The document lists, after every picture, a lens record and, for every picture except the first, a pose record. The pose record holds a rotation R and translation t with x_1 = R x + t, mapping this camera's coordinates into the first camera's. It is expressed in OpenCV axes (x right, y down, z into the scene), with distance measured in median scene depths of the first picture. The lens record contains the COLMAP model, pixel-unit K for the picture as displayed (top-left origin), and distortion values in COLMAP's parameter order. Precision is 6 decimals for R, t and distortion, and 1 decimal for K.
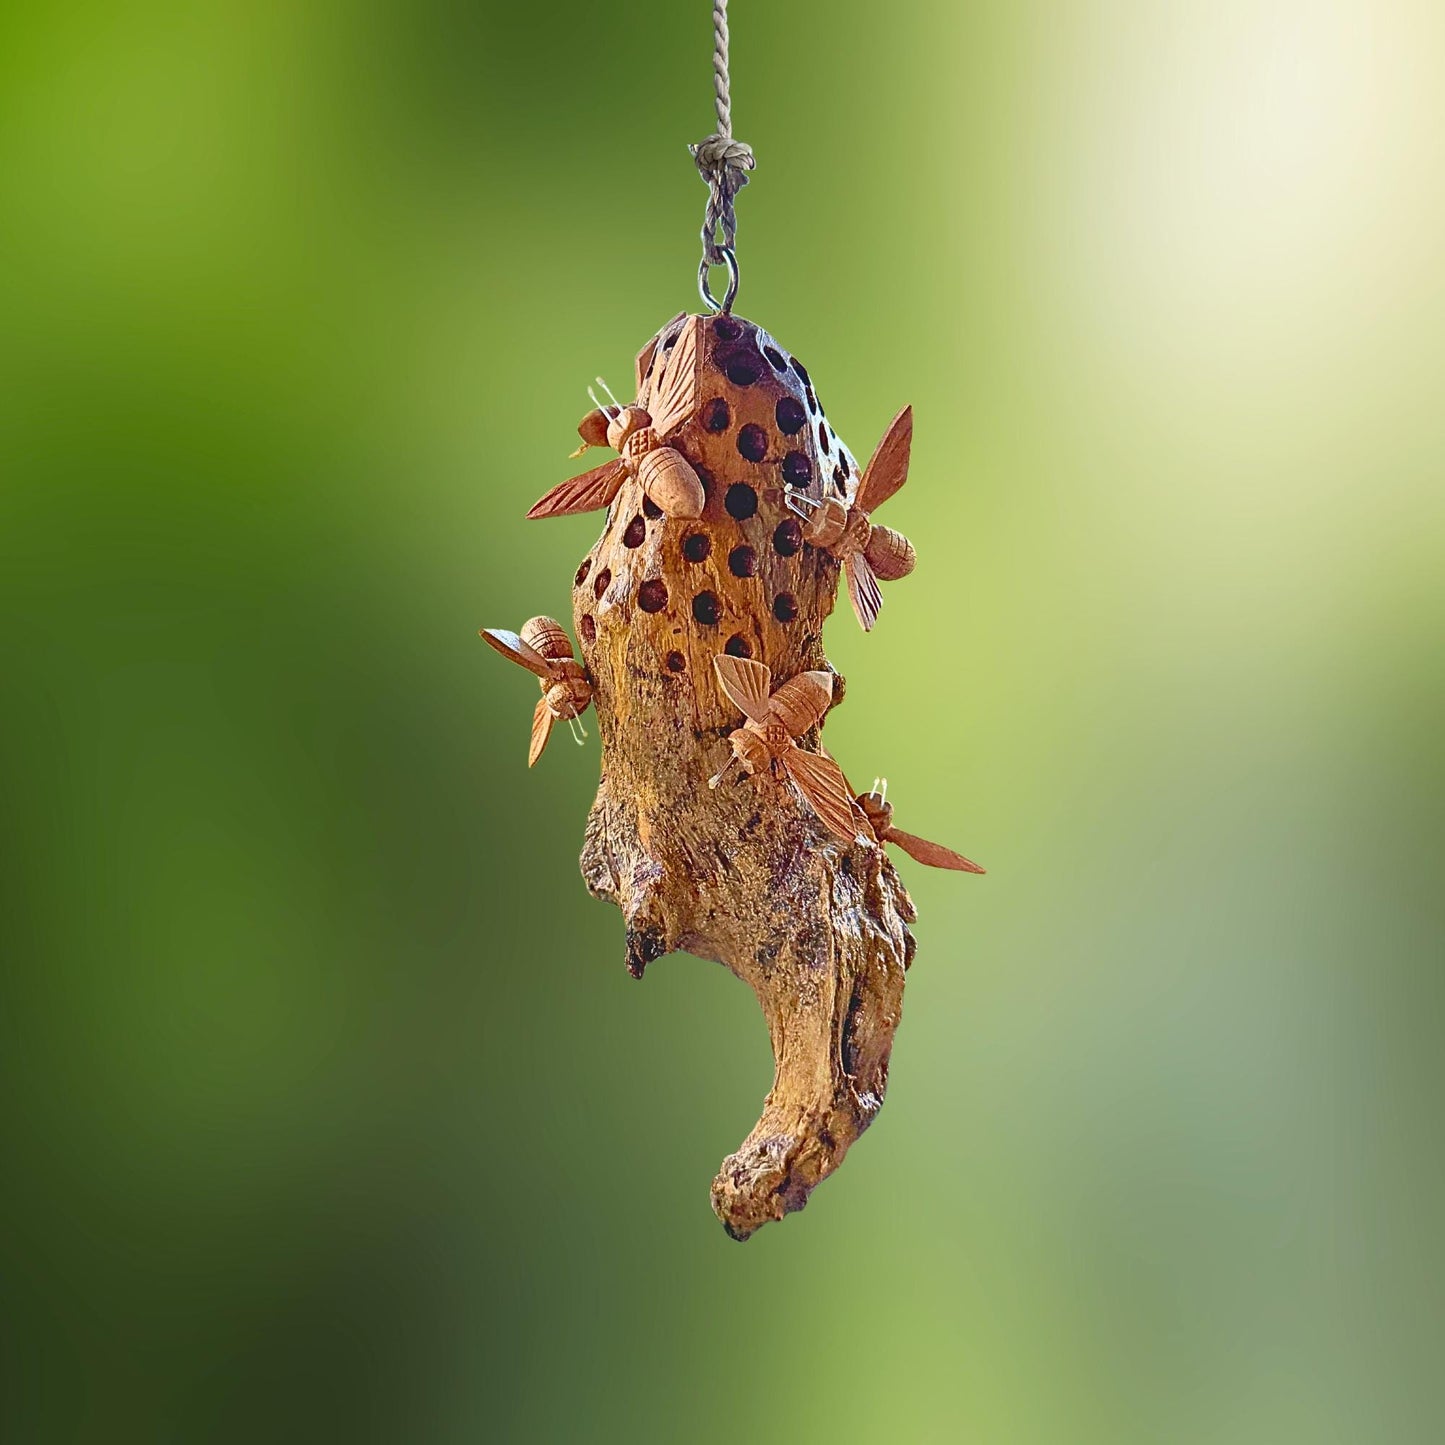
lens RADIAL K [[1204.1, 0, 655.5], [0, 1204.1, 731.6], [0, 0, 1]] dist [0.102913, -0.000831]
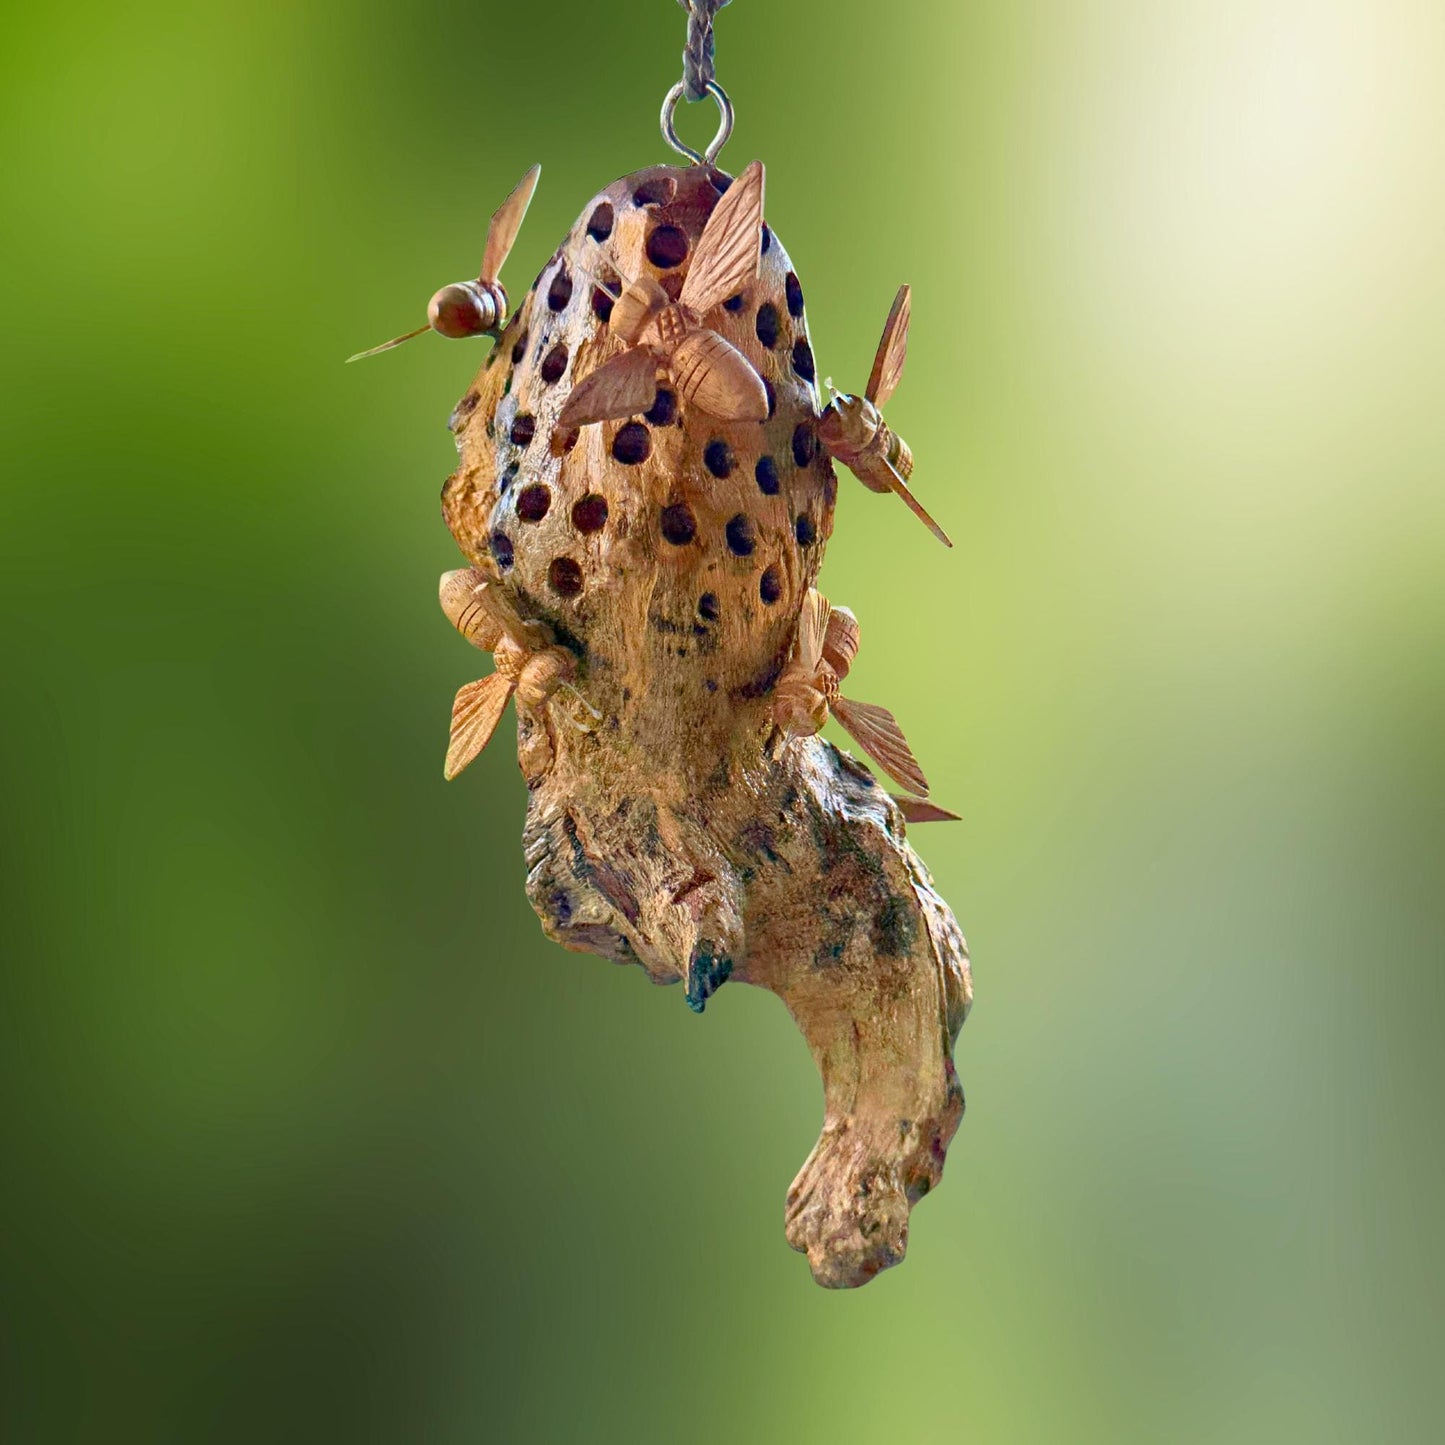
lens RADIAL K [[1476.1, 0, 685.5], [0, 1476.1, 724.6], [0, 0, 1]] dist [0.138044, -0.299250]
pose [[0.841548, -0.129189, 0.524506, -0.506809], [0.132379, 0.990695, 0.031618, -0.014603], [-0.523710, 0.042826, 0.850819, 0.192931]]
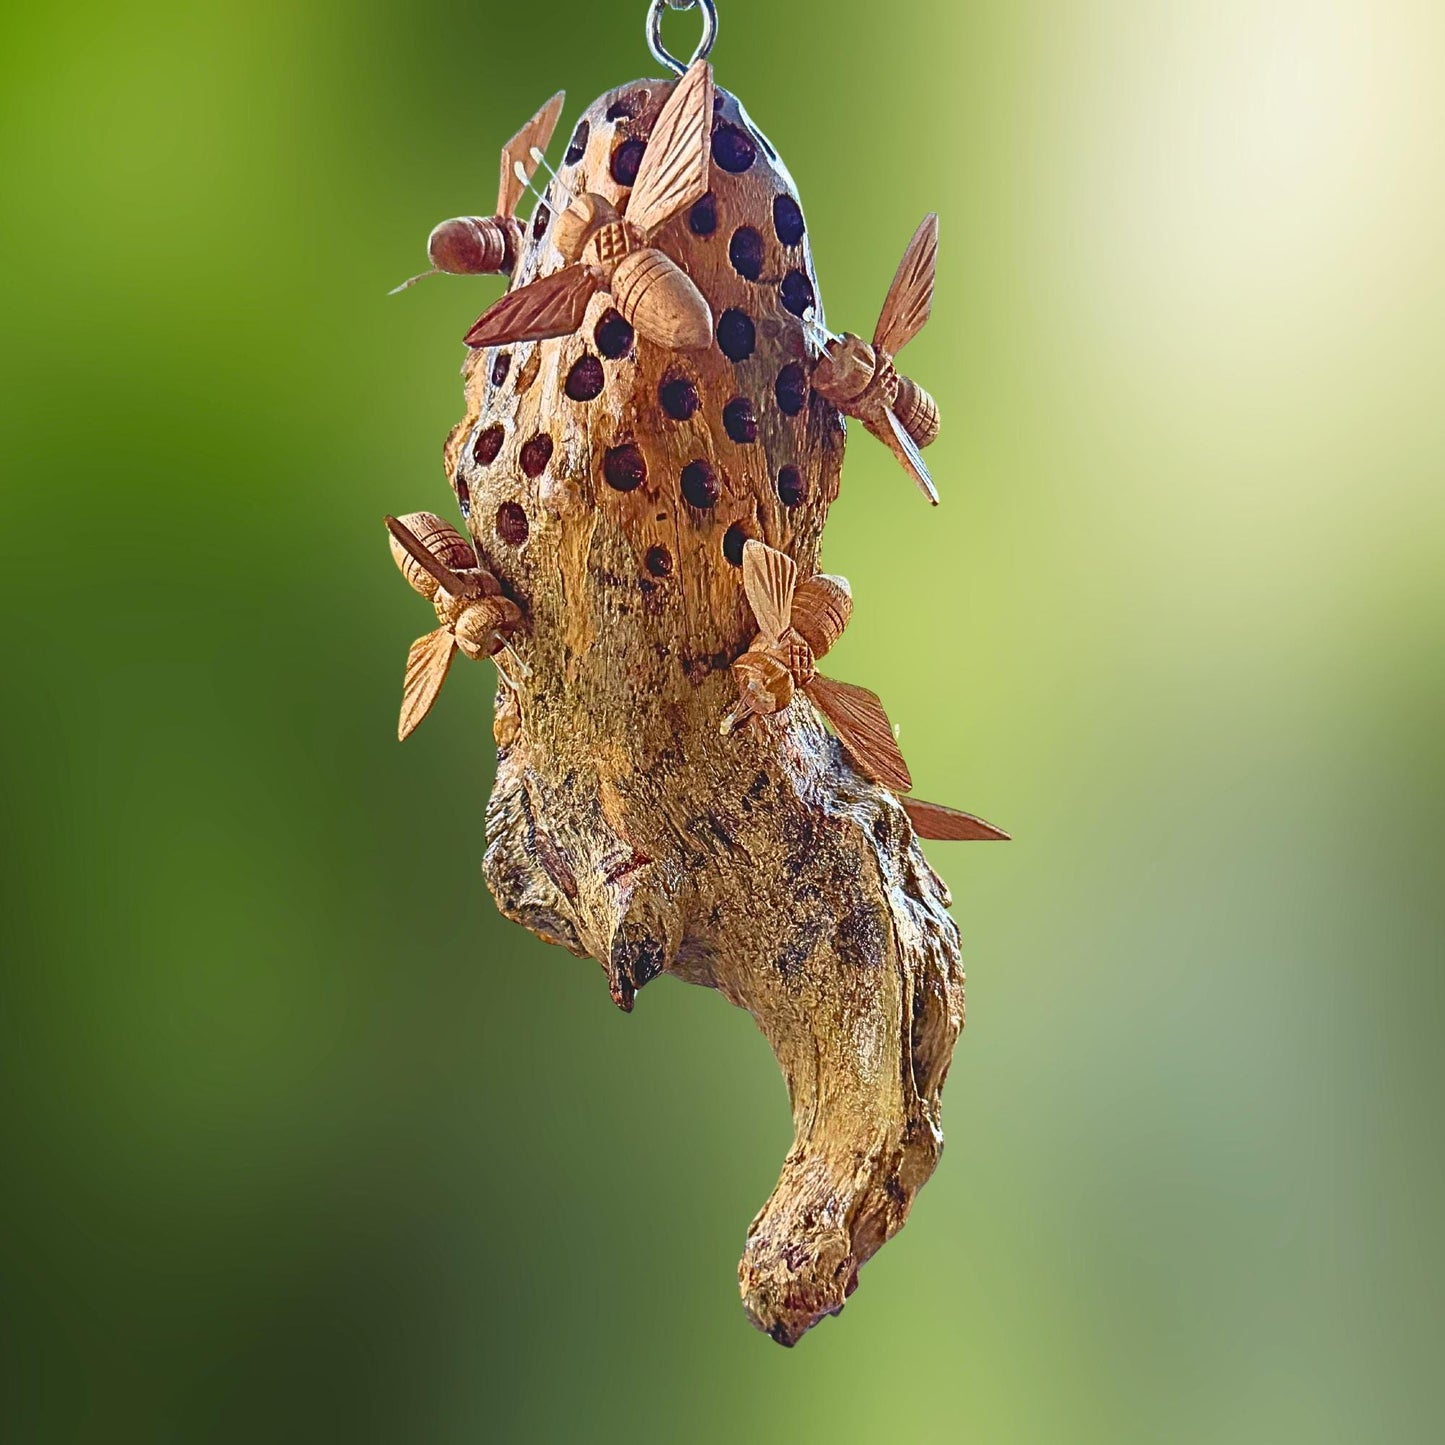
lens RADIAL K [[1636.9, 0, 709.7], [0, 1636.9, 814.2], [0, 0, 1]] dist [0.163902, -0.438712]
pose [[0.939388, -0.069264, 0.335786, -0.290618], [0.068069, 0.997563, 0.015344, 0.078091], [-0.336030, 0.008443, 0.941813, 0.073106]]
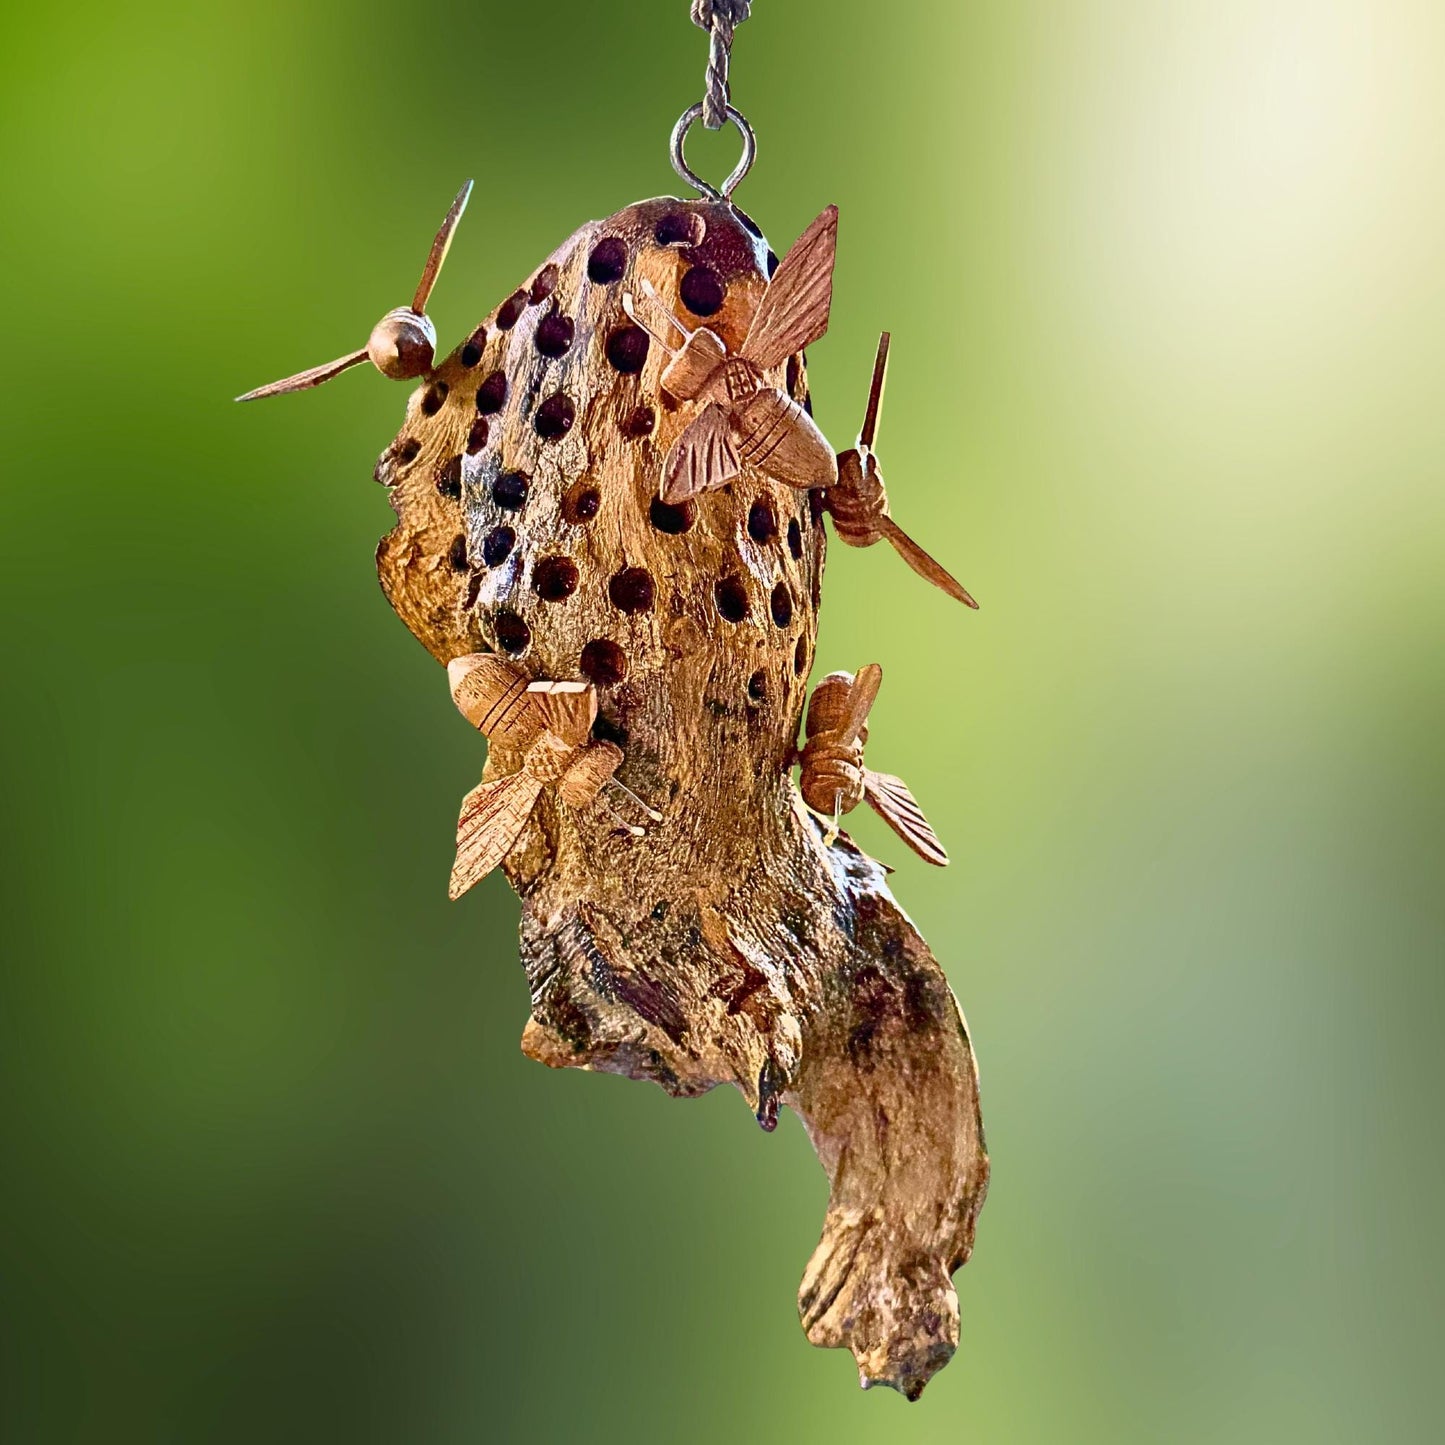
lens RADIAL K [[1476.1, 0, 685.5], [0, 1476.1, 724.6], [0, 0, 1]] dist [0.138044, -0.299250]
pose [[0.616276, -0.180300, 0.766613, -0.681997], [0.171339, 0.980819, 0.092940, -0.123927], [-0.768666, 0.074074, 0.635347, 0.474003]]
